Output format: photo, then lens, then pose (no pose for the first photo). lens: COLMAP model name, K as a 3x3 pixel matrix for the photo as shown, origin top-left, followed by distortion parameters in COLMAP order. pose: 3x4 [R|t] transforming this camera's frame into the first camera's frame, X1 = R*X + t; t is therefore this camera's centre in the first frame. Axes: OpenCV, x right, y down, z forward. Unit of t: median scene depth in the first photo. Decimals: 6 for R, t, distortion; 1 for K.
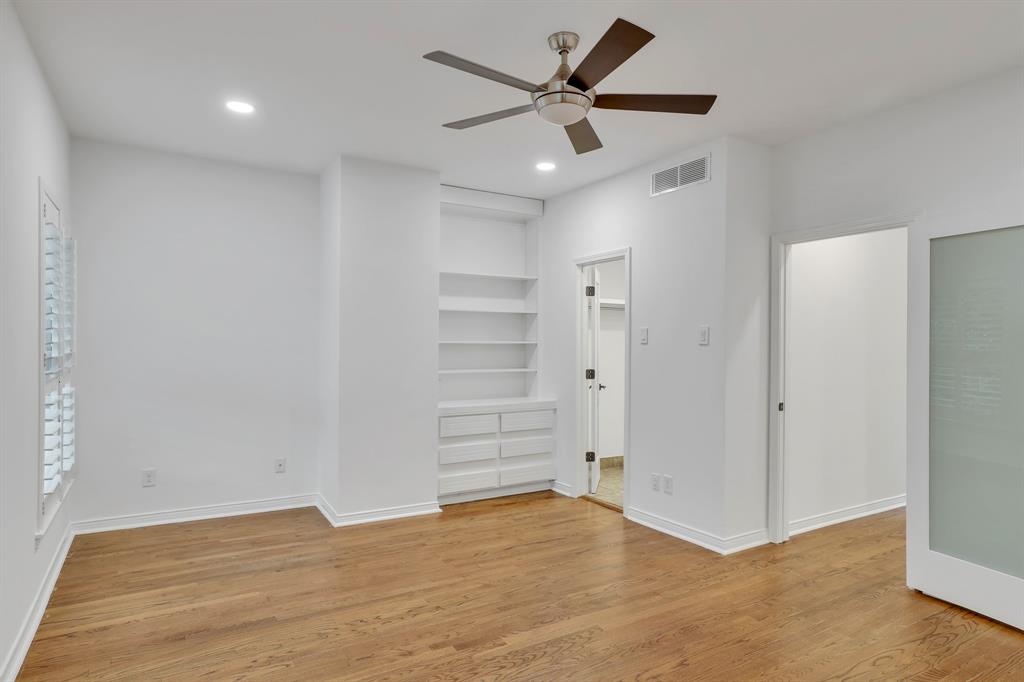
lens RADIAL K [[590.4, 0, 505.6], [0, 590.4, 339.0], [0, 0, 1]] dist [0.001701, 0.000663]
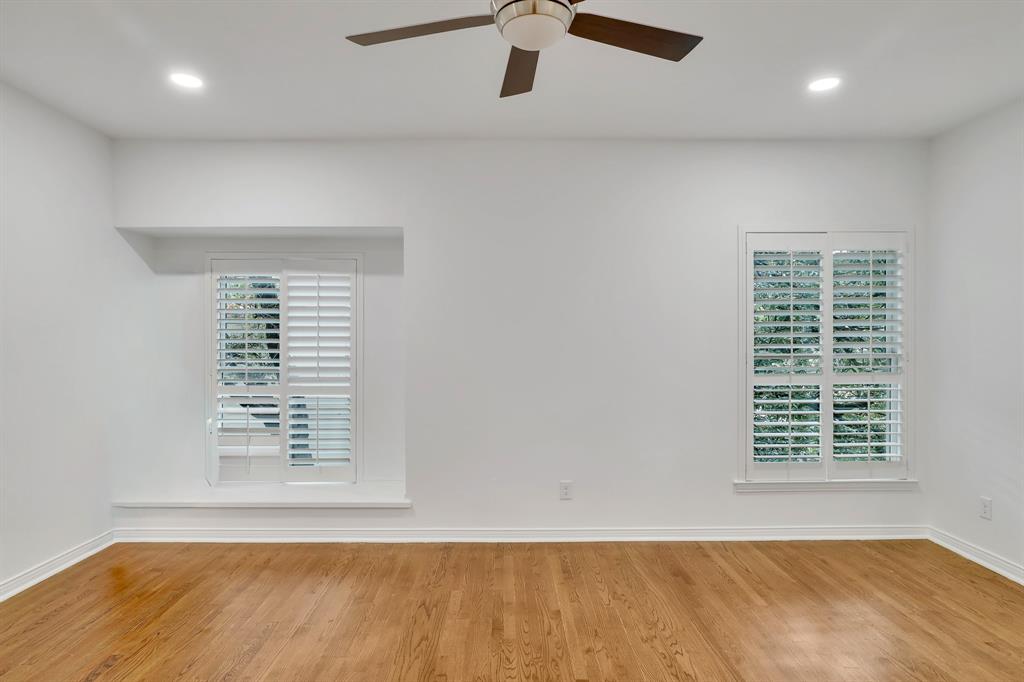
lens RADIAL K [[590.4, 0, 505.6], [0, 590.4, 339.0], [0, 0, 1]] dist [0.001701, 0.000663]
pose [[-0.511616, -0.008649, -0.859171, 0.549909], [-0.005322, 0.999962, -0.006897, 0.003532], [0.859198, 0.001044, -0.511642, 0.984512]]
